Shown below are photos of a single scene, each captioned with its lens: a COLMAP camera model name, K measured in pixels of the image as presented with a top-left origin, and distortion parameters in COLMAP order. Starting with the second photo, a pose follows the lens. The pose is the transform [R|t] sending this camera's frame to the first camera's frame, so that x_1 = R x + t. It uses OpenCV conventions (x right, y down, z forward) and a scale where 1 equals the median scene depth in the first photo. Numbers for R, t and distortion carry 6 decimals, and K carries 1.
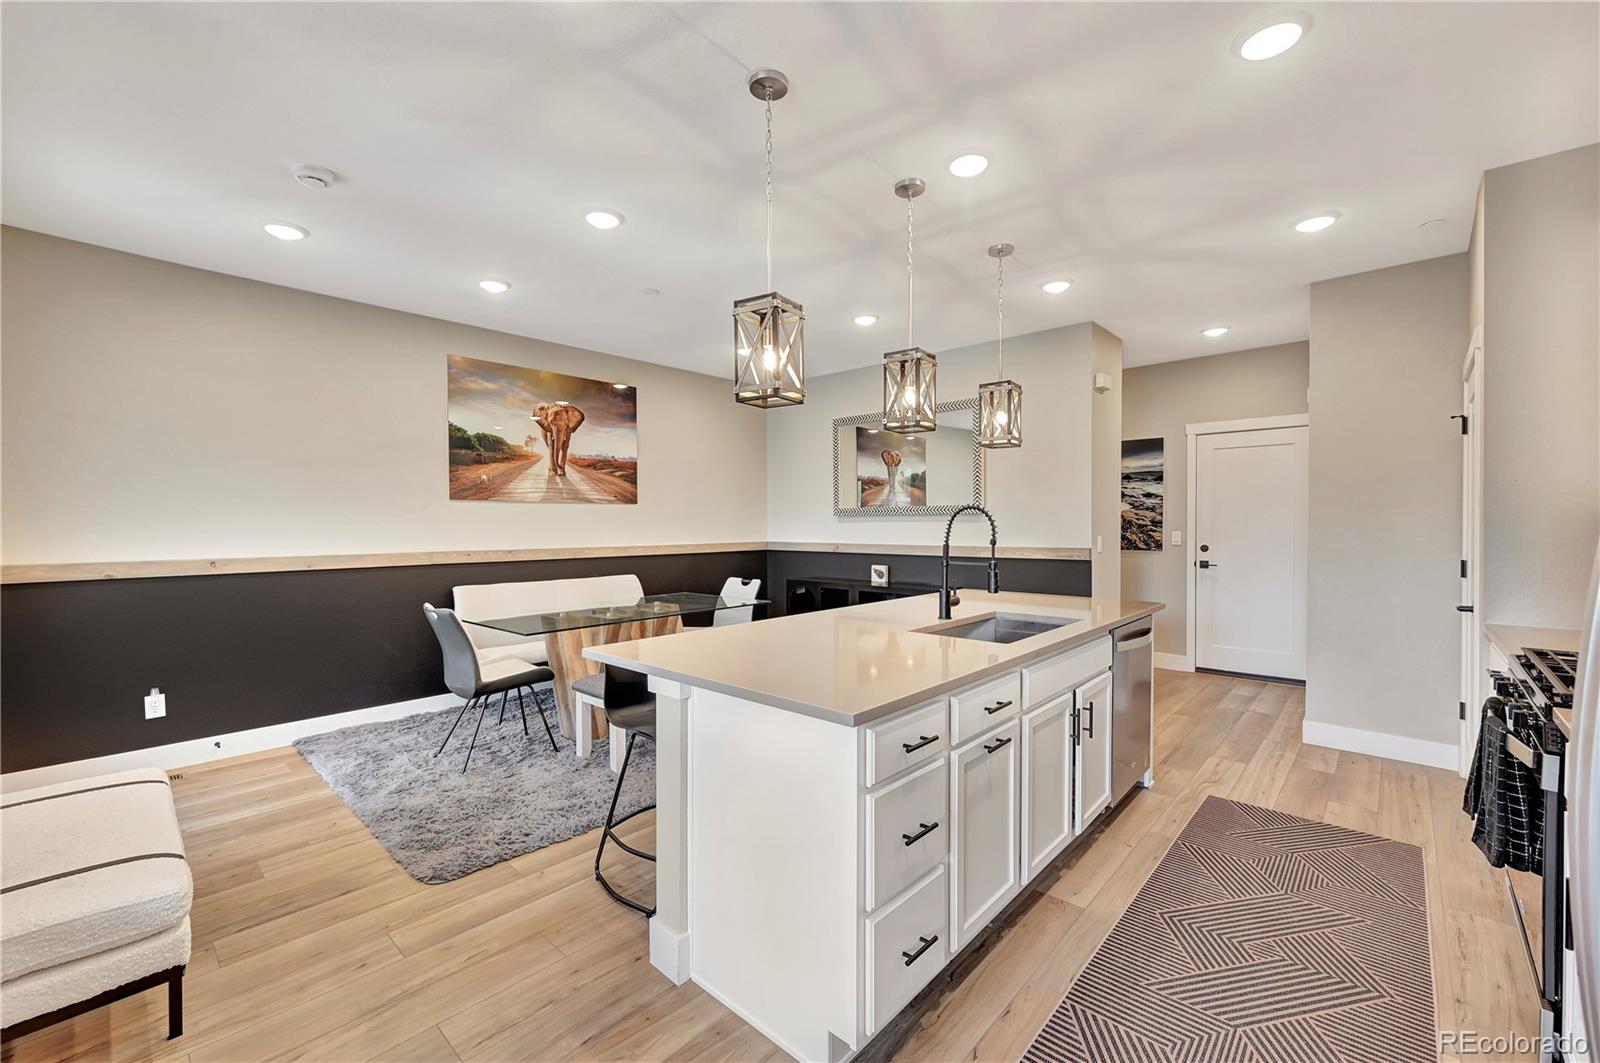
lens RADIAL K [[638.4, 0, 806.8], [0, 638.4, 536.2], [0, 0, 1]] dist [-0.002972, 0.000982]
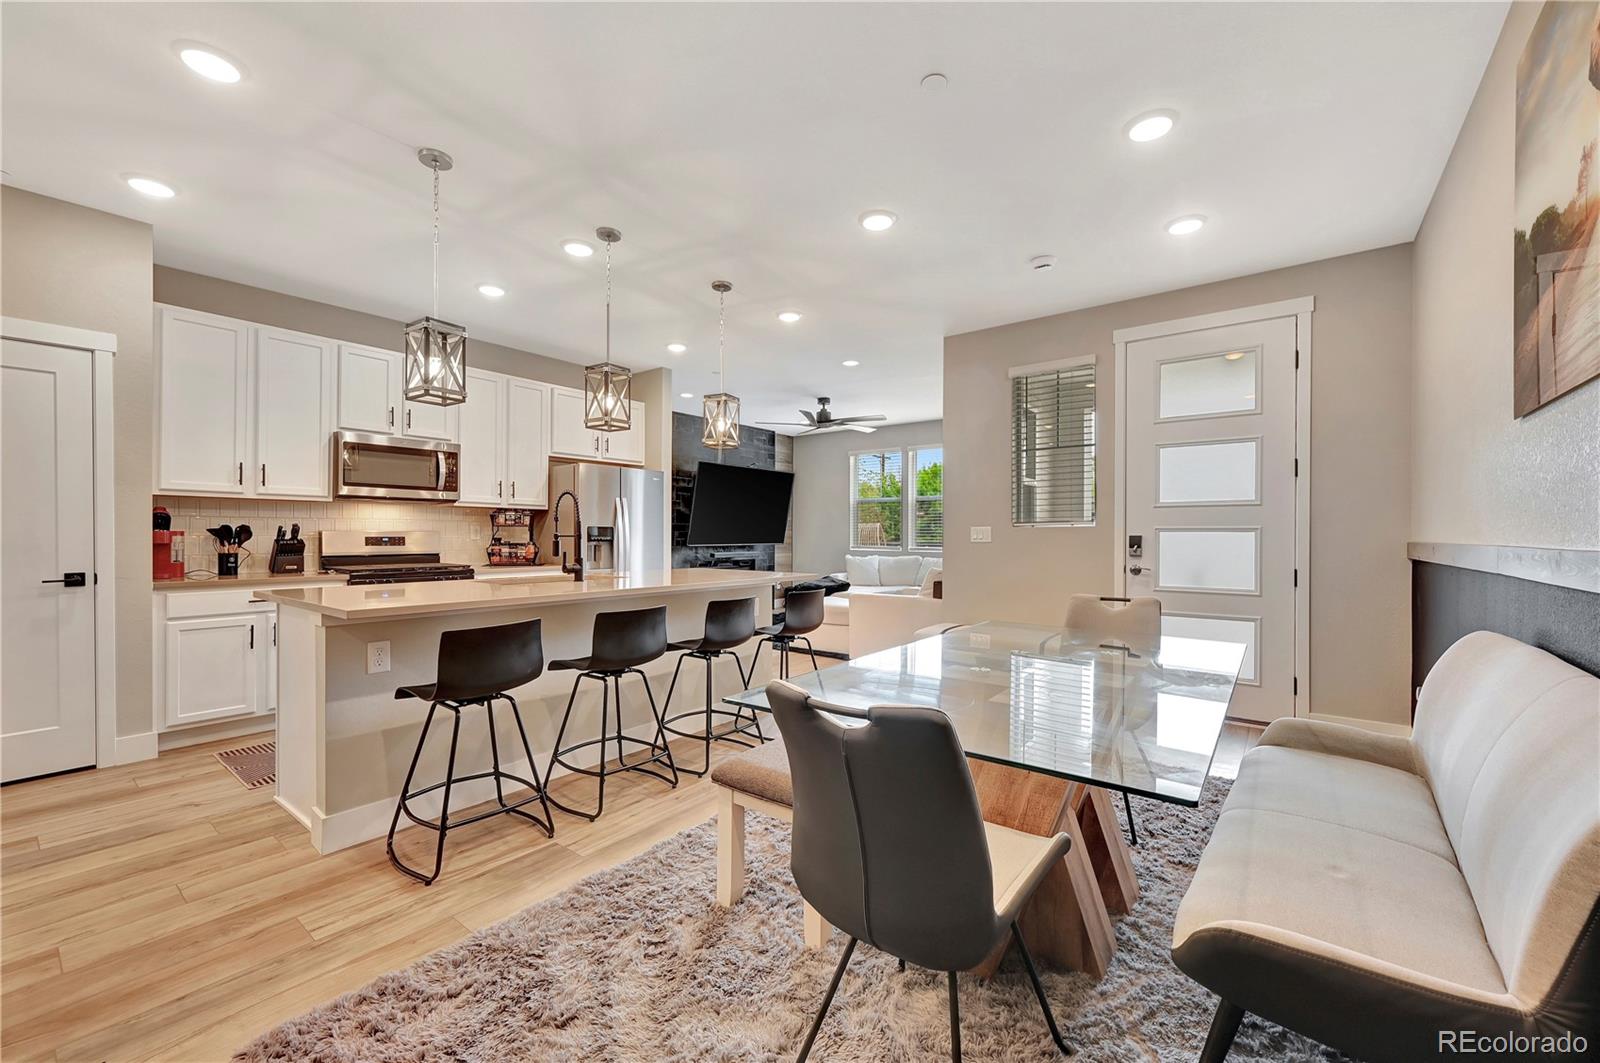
lens RADIAL K [[638.4, 0, 811.2], [0, 638.4, 535.9], [0, 0, 1]] dist [-0.002972, 0.000982]
pose [[-0.995828, 0.000666, -0.091243, -0.062031], [-0.001481, 0.999724, 0.023459, 0.006156], [0.091234, 0.023497, -0.995552, 1.198871]]
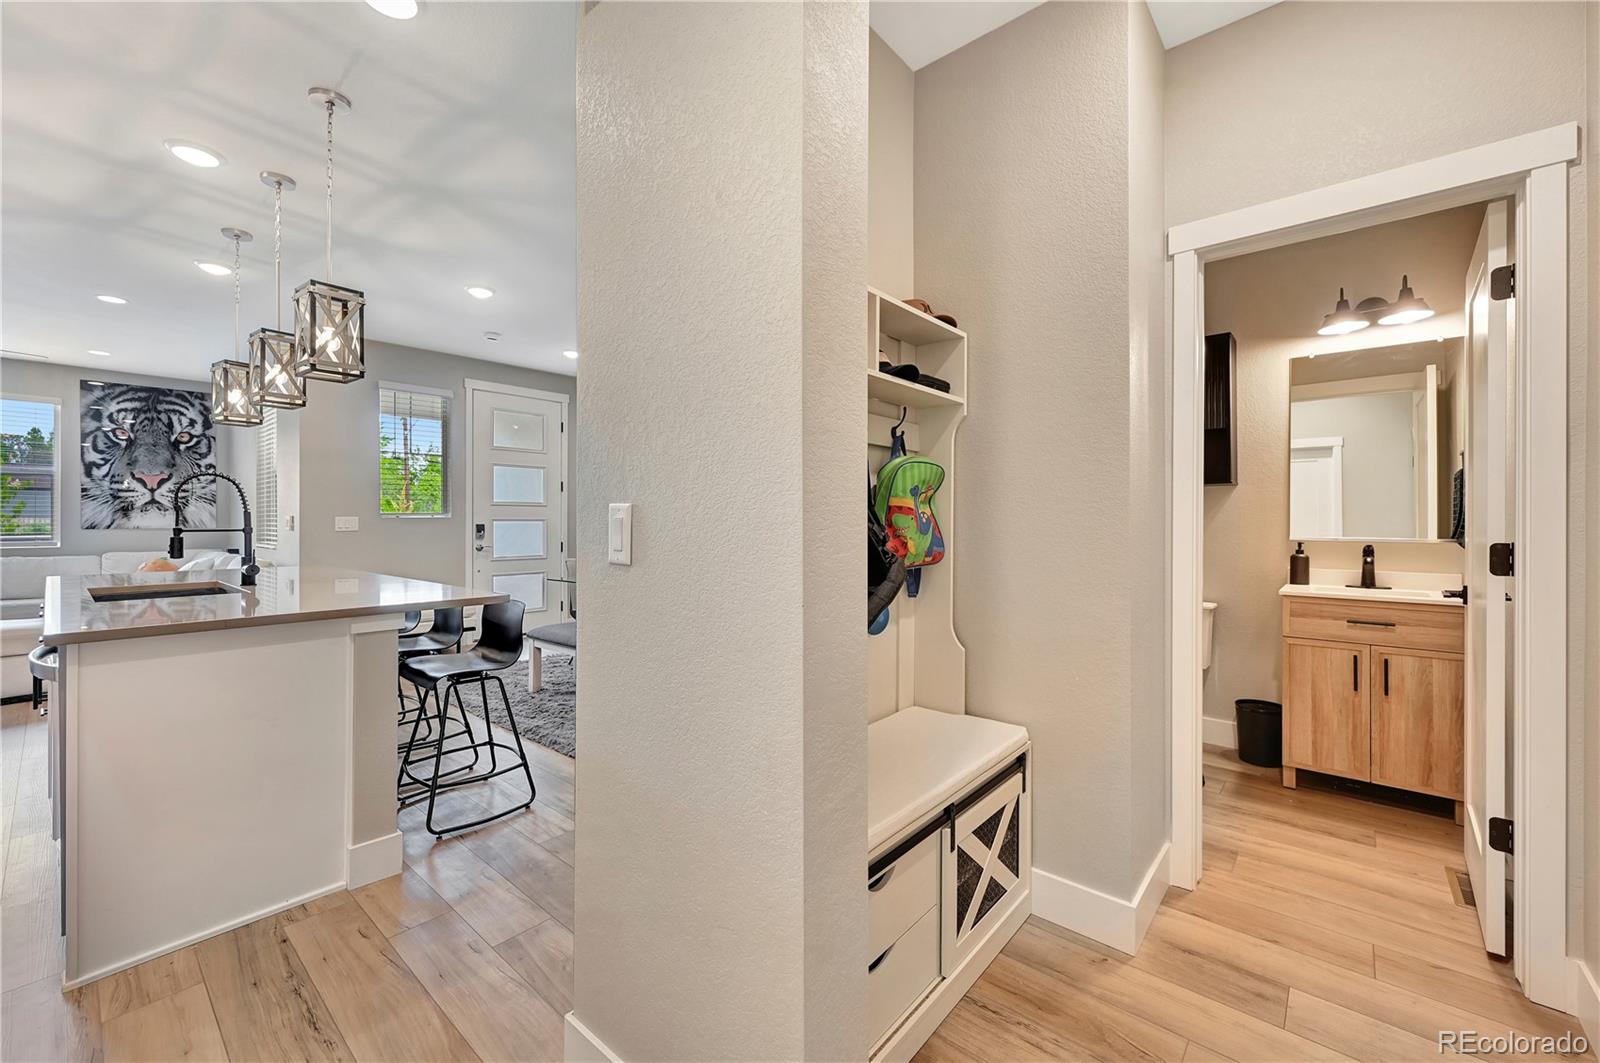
lens RADIAL K [[638.4, 0, 799.0], [0, 638.4, 521.8], [0, 0, 1]] dist [-0.002972, 0.000982]
pose [[0.029934, 0.003655, -0.999545, 0.662571], [-0.021862, 0.999756, 0.003001, 0.003335], [0.999313, 0.021762, 0.030006, 0.973254]]
